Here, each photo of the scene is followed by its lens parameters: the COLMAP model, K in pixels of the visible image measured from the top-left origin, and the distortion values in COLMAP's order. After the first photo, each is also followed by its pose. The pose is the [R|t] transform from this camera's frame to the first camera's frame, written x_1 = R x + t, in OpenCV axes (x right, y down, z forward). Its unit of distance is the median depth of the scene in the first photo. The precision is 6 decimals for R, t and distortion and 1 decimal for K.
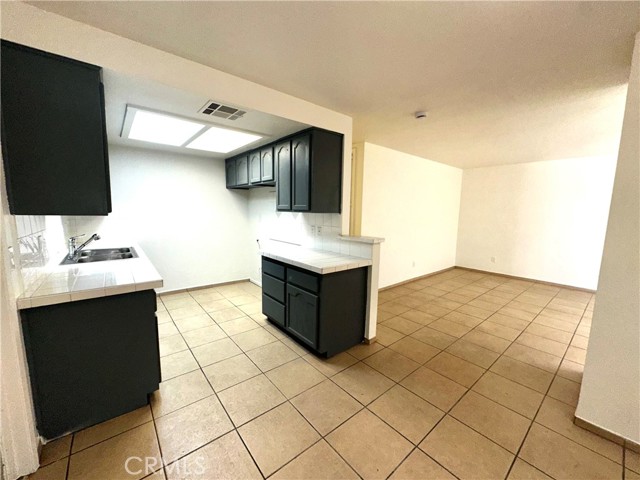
lens RADIAL K [[255.9, 0, 320.8], [0, 255.9, 239.3], [0, 0, 1]] dist [0.000526, -0.000215]
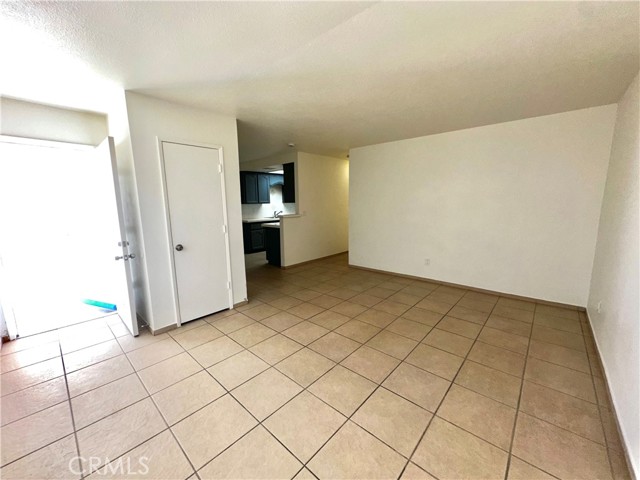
lens RADIAL K [[255.9, 0, 323.7], [0, 255.9, 239.5], [0, 0, 1]] dist [0.000526, -0.000215]
pose [[0.160738, 0.137654, -0.977351, 2.224220], [-0.092309, 0.987983, 0.123970, -0.100337], [0.982671, 0.070292, 0.171514, 0.979873]]
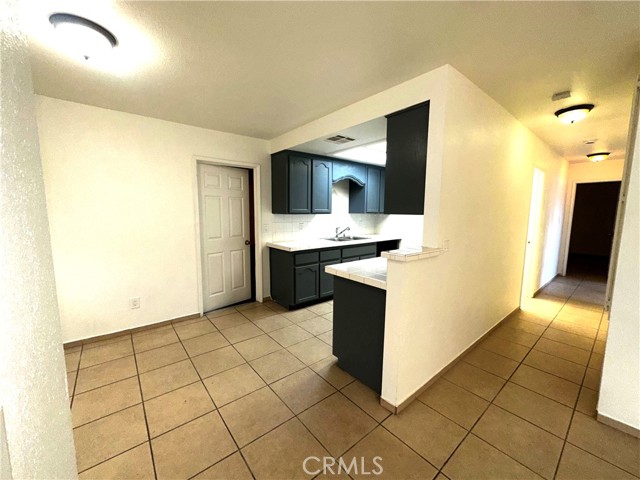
lens RADIAL K [[255.9, 0, 321.0], [0, 255.9, 241.1], [0, 0, 1]] dist [0.000526, -0.000215]
pose [[-0.002145, 0.109134, -0.994025, 0.851689], [-0.119052, 0.986930, 0.108612, -0.086846], [0.992886, 0.118573, 0.010876, 0.793742]]
